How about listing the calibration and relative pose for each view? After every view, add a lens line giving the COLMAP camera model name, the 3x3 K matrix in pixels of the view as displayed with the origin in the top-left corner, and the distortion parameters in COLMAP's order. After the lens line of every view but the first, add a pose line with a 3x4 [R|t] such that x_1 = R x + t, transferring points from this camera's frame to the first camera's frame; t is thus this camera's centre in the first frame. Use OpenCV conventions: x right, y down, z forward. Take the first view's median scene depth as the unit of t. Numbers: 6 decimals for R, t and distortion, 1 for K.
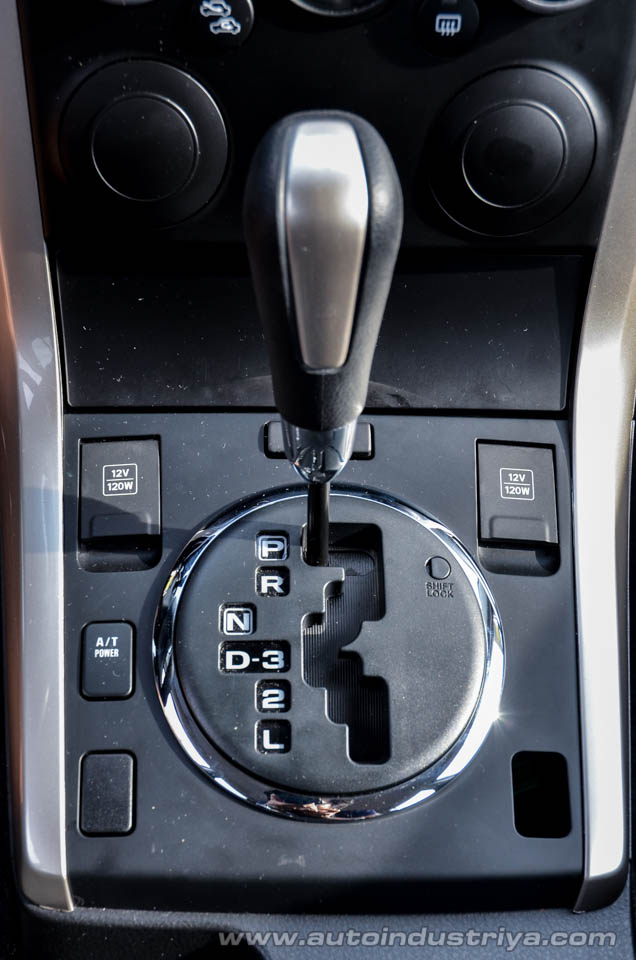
lens RADIAL K [[1271.4, 0, 255.4], [0, 1271.4, 594.5], [0, 0, 1]] dist [-0.066887, 0.000000]
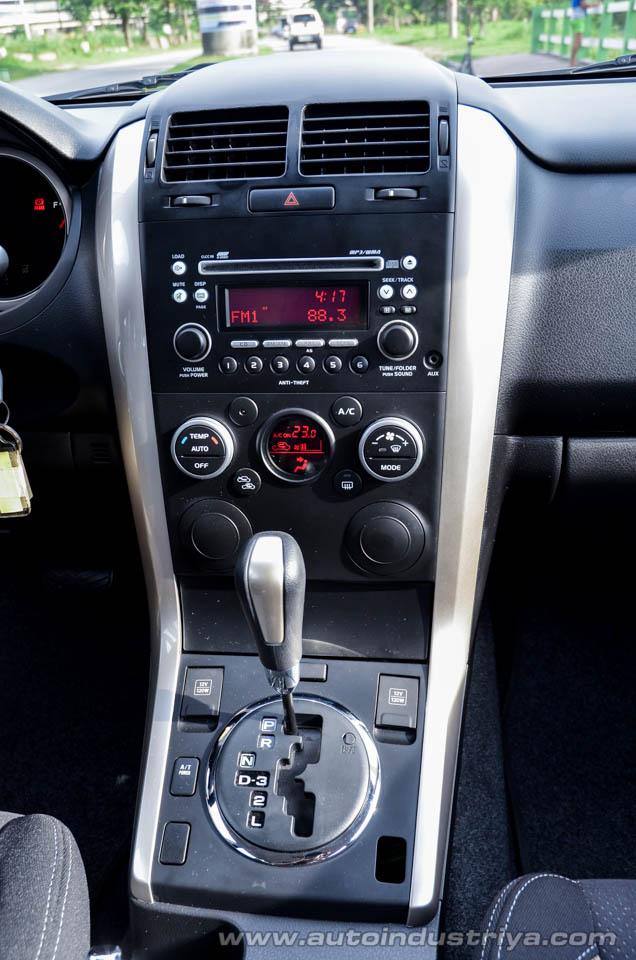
lens RADIAL K [[901.0, 0, 299.1], [0, 901.0, 484.5], [0, 0, 1]] dist [-0.049917, 0.000000]
pose [[0.985583, 0.000211, -0.169193, 0.315511], [-0.049385, 0.956813, -0.286480, 0.005355], [0.161825, 0.290705, 0.943029, -0.482162]]
